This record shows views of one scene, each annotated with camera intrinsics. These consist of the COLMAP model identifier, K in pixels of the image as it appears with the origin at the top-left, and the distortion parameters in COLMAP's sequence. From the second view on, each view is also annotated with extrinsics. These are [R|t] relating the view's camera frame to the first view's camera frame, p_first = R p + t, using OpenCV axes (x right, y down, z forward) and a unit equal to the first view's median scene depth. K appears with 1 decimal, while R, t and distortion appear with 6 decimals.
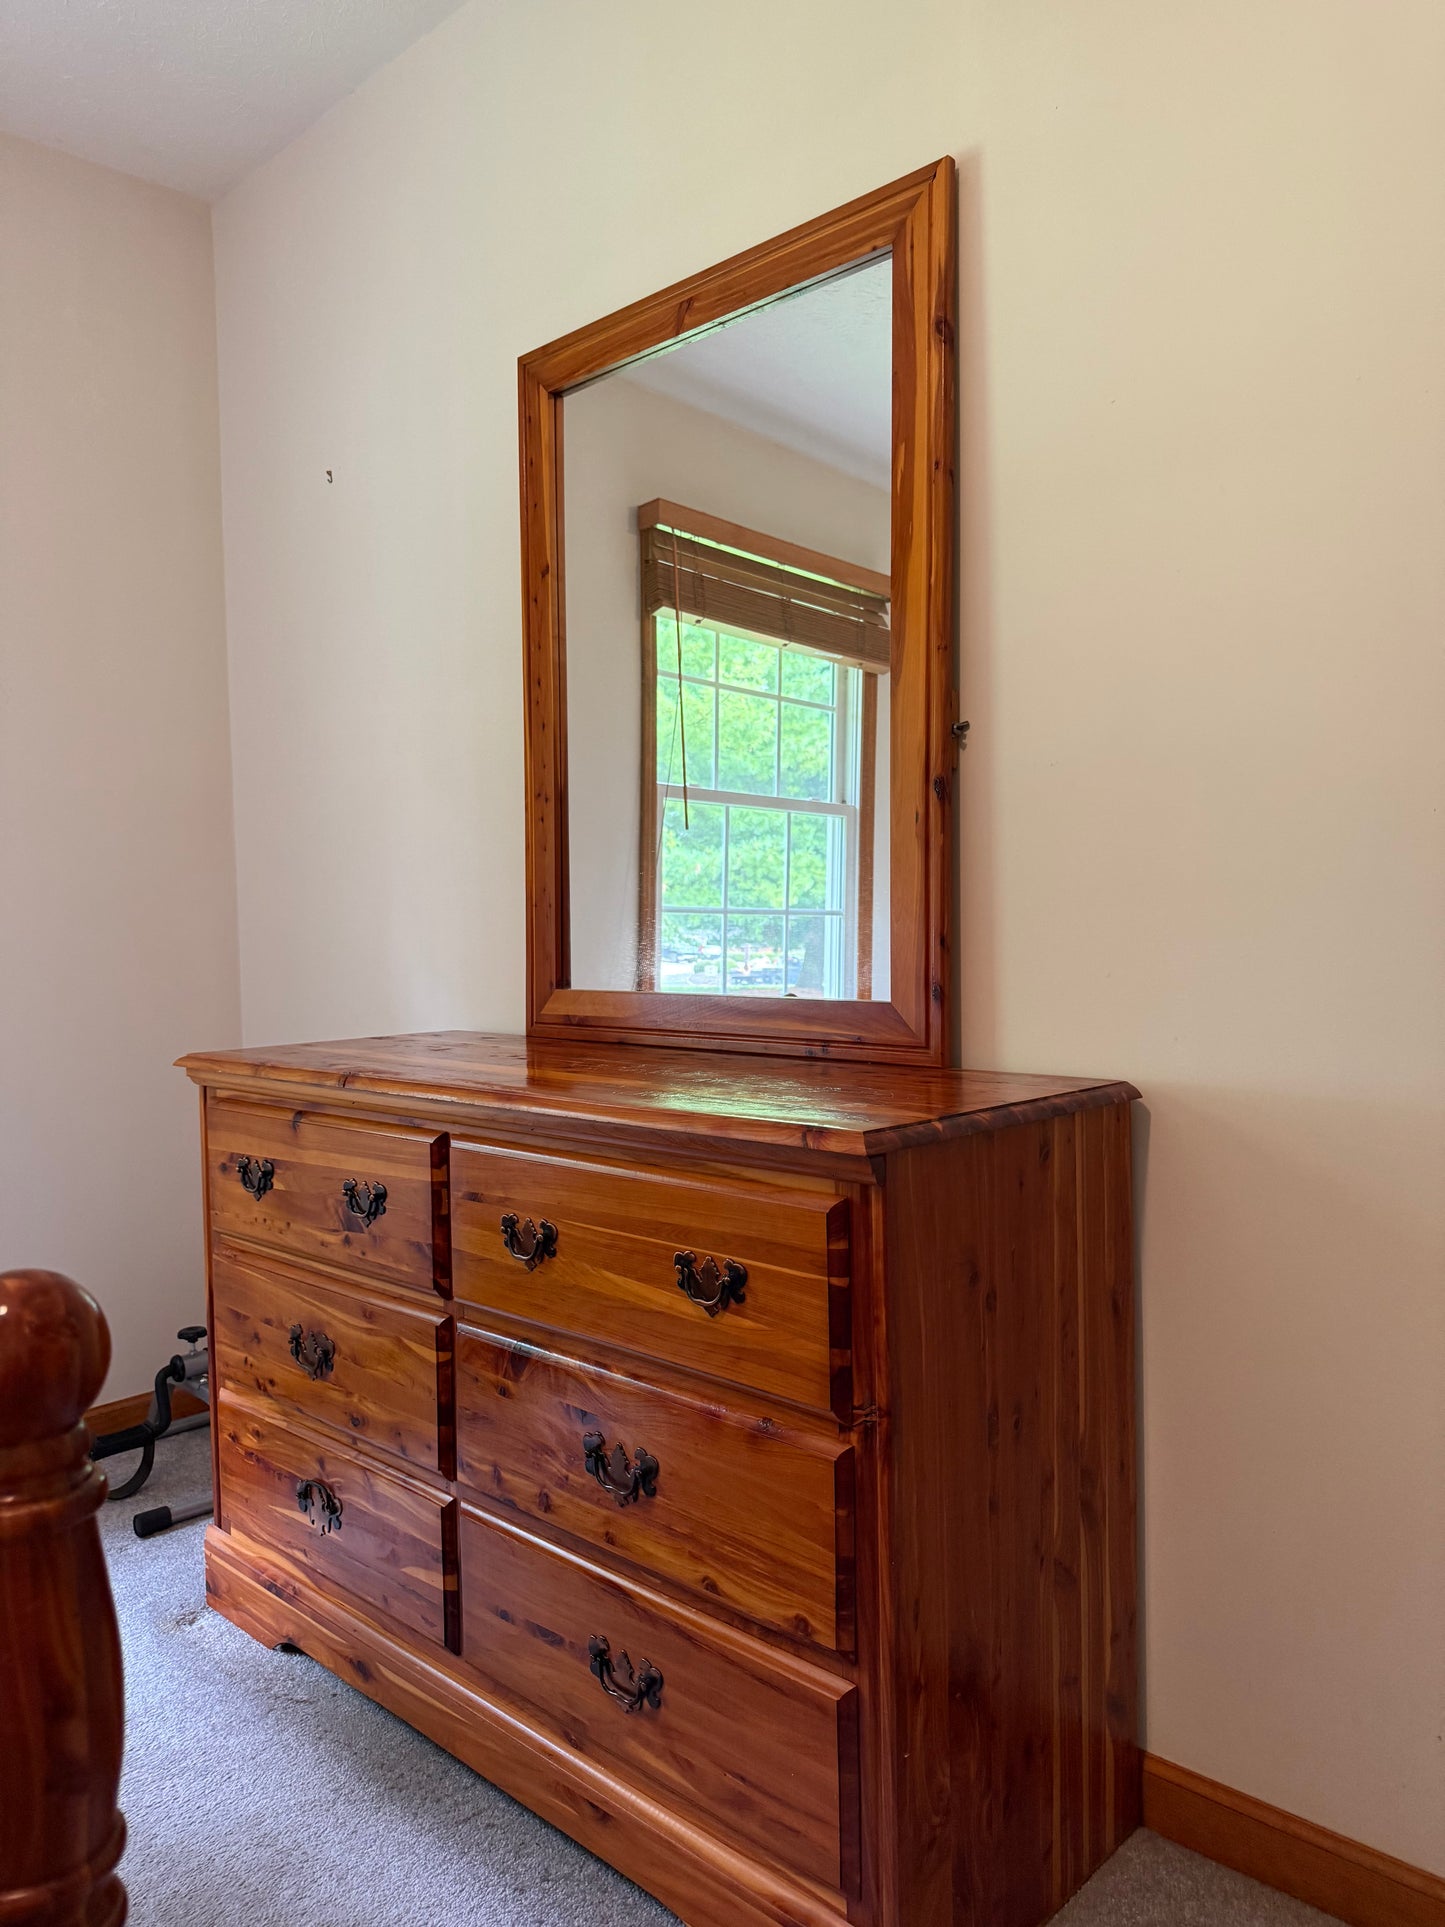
lens RADIAL K [[1378.5, 0, 727.8], [0, 1378.5, 973.0], [0, 0, 1]] dist [0.023708, -0.030953]
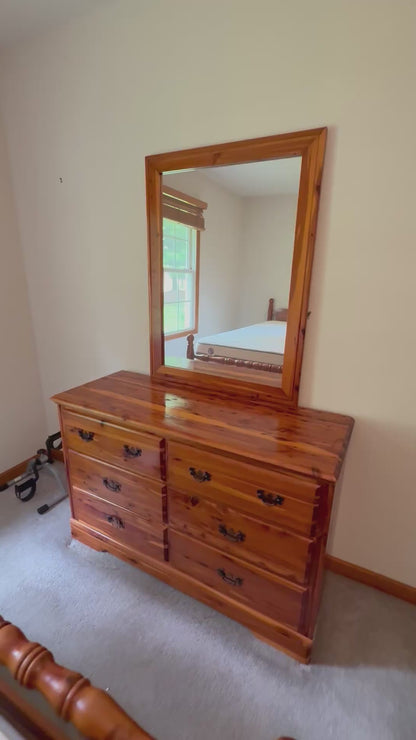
lens RADIAL K [[340.5, 0, 207.6], [0, 340.5, 369.3], [0, 0, 1]] dist [-0.009740, 0.003106]
pose [[0.965334, -0.046761, 0.256794, -0.307618], [-0.021118, 0.966605, 0.255400, -0.260073], [-0.260162, -0.251969, 0.932109, 0.239751]]
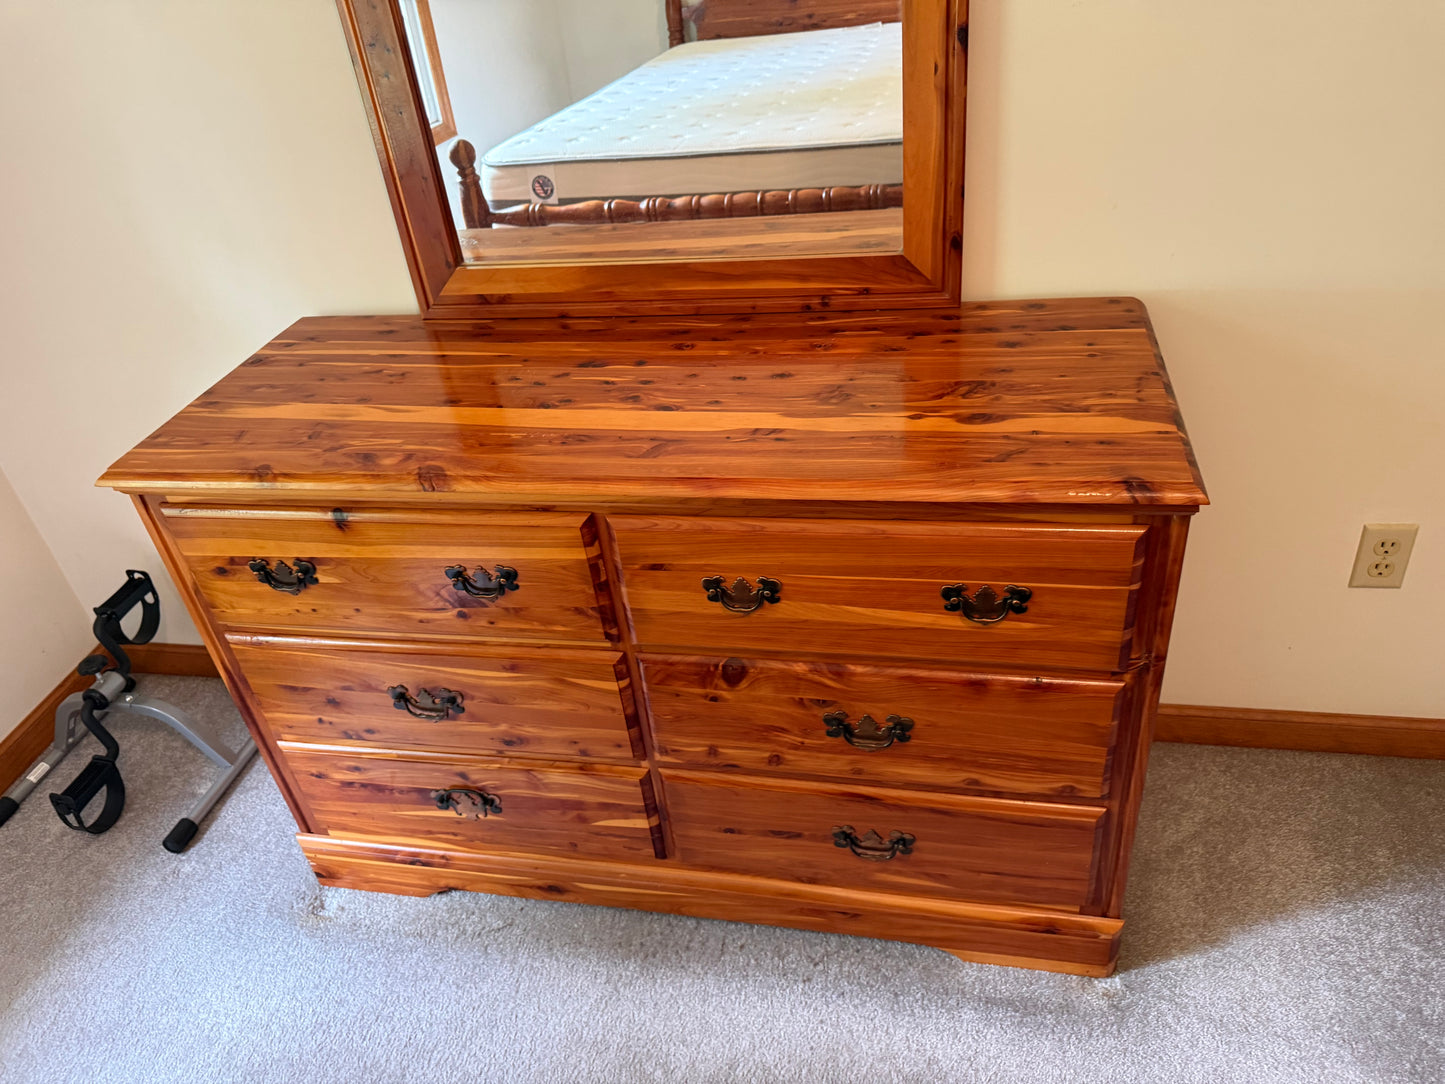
lens RADIAL K [[1033.7, 0, 720.1], [0, 1033.7, 532.4], [0, 0, 1]] dist [0.023708, -0.030953]
pose [[0.843990, -0.360338, 0.397288, -0.425464], [0.113646, 0.844035, 0.524108, -0.249171], [-0.524181, -0.397192, 0.753308, 0.386565]]
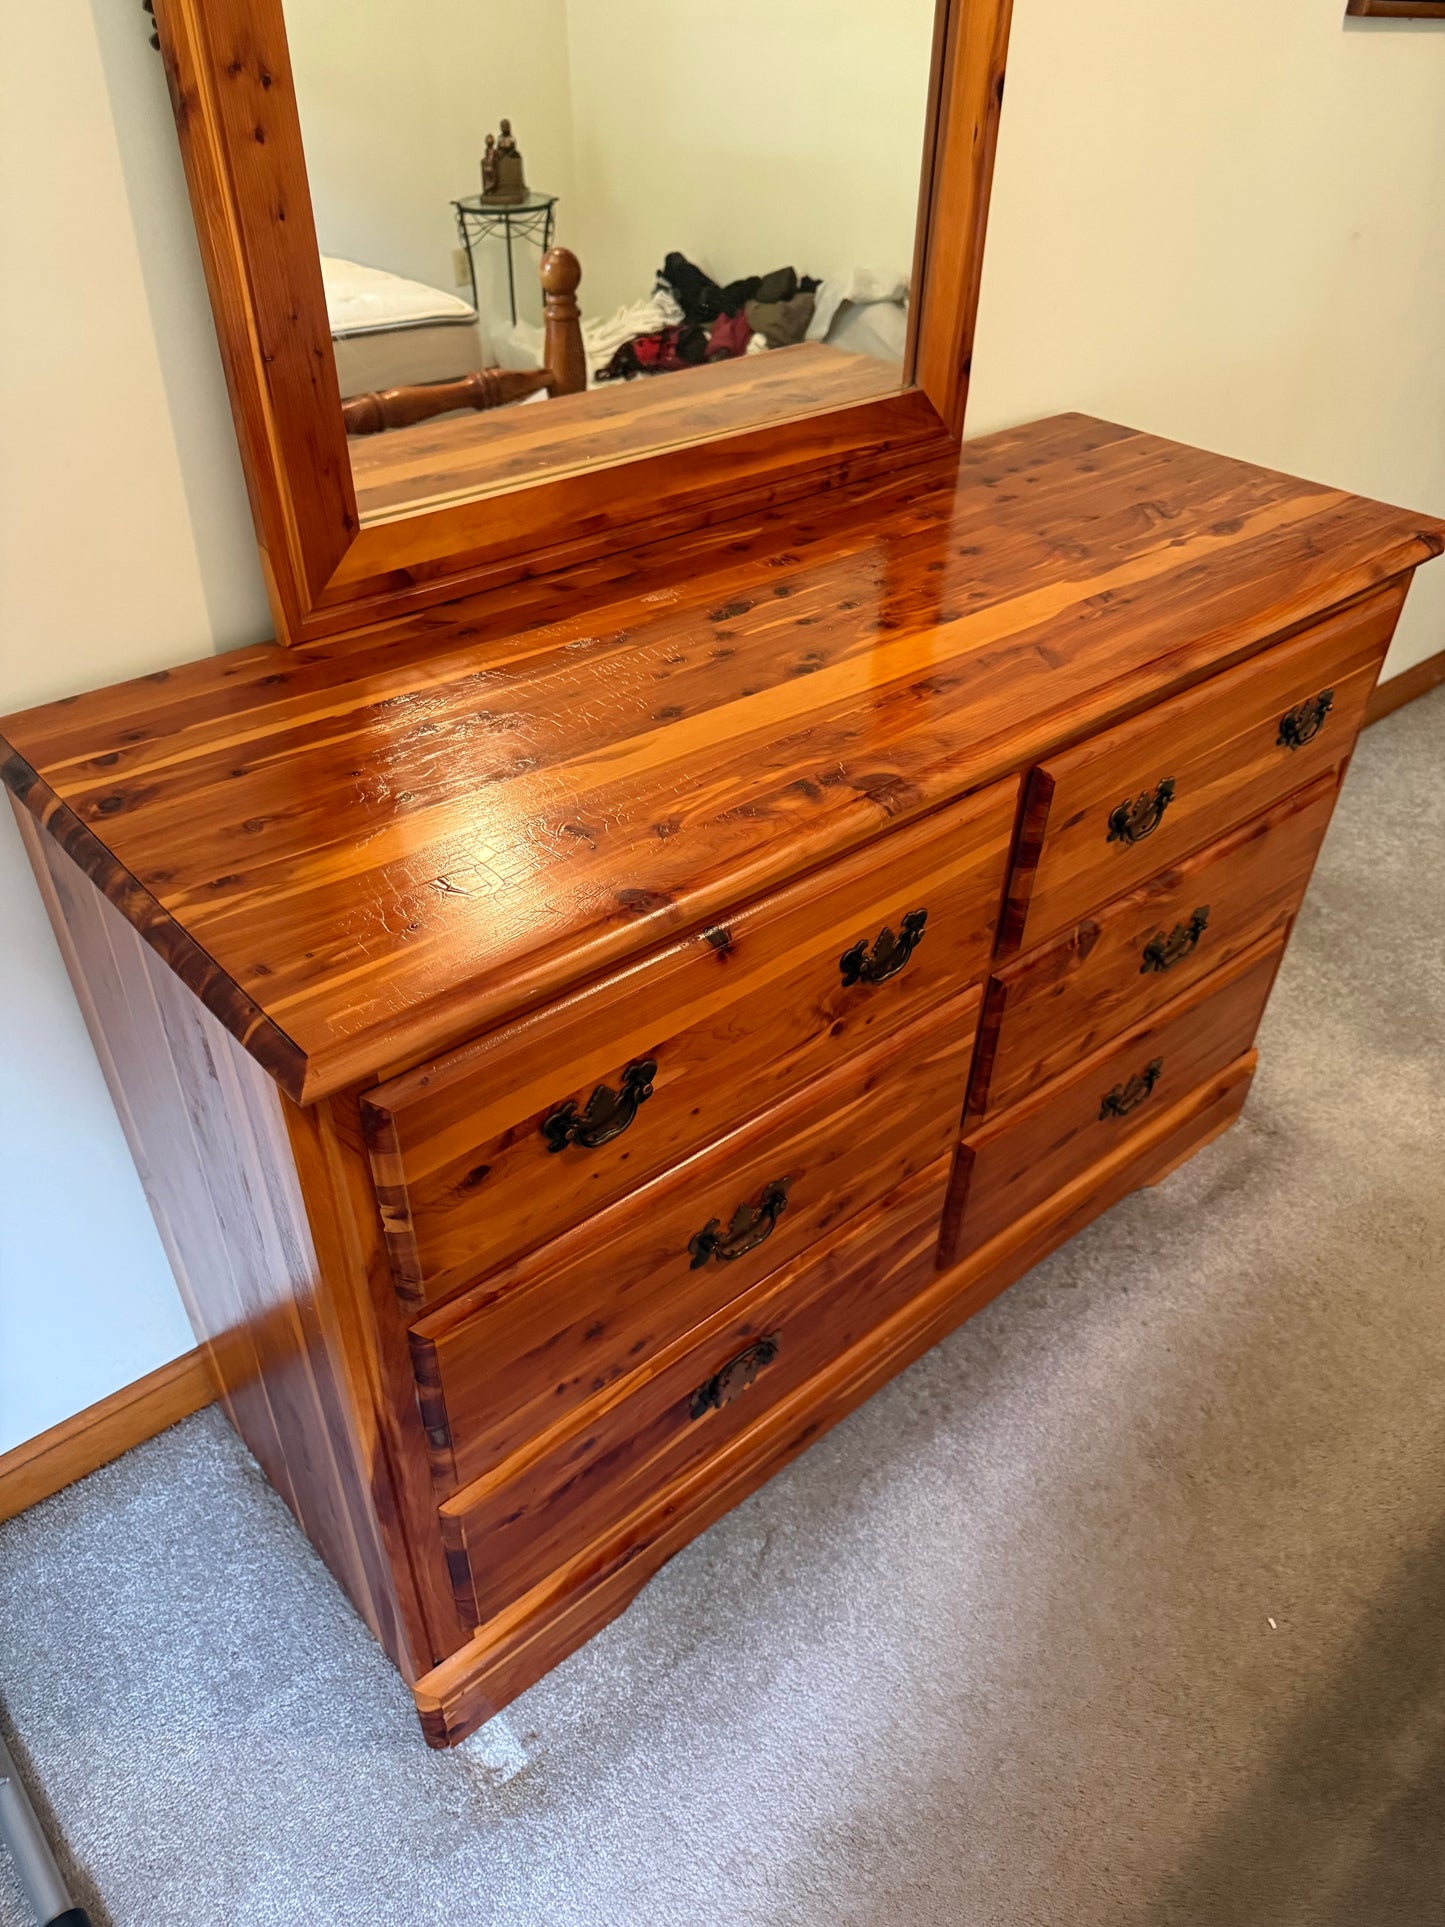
lens RADIAL K [[1378.5, 0, 717.8], [0, 1378.5, 965.0], [0, 0, 1]] dist [0.023708, -0.030953]
pose [[0.095873, -0.597435, 0.796166, -0.812636], [0.014546, 0.800605, 0.599015, -0.214742], [-0.995287, -0.045848, 0.085446, 1.081748]]
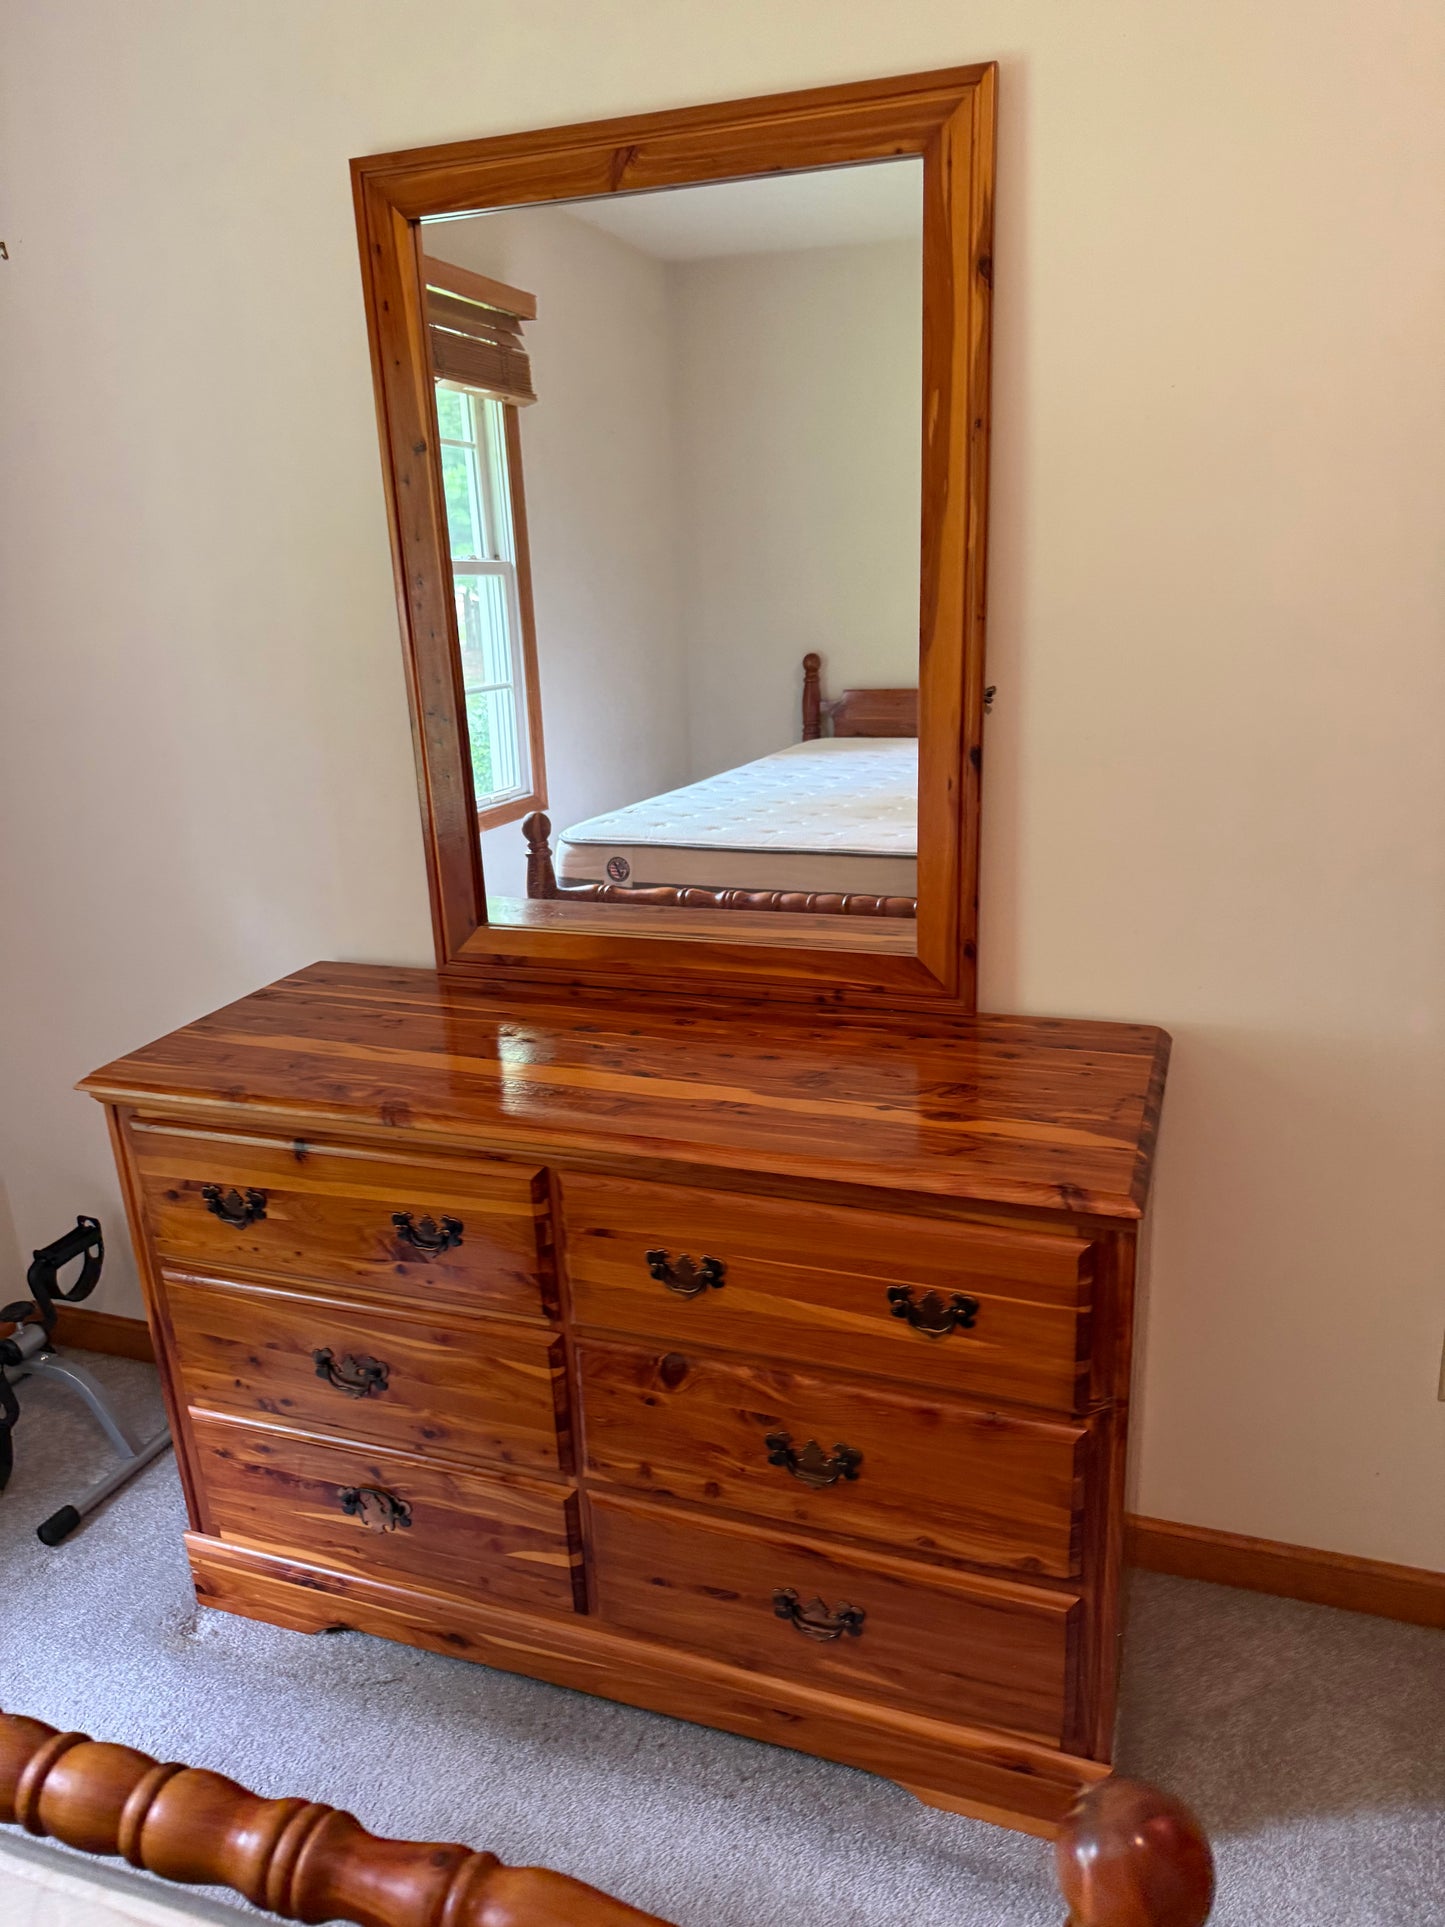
lens RADIAL K [[1378.5, 0, 737.2], [0, 1378.5, 972.7], [0, 0, 1]] dist [0.023708, -0.030953]
pose [[0.914624, -0.146793, 0.376716, -0.422752], [0.042115, 0.961282, 0.272328, -0.270159], [-0.402106, -0.233212, 0.885394, 0.126453]]
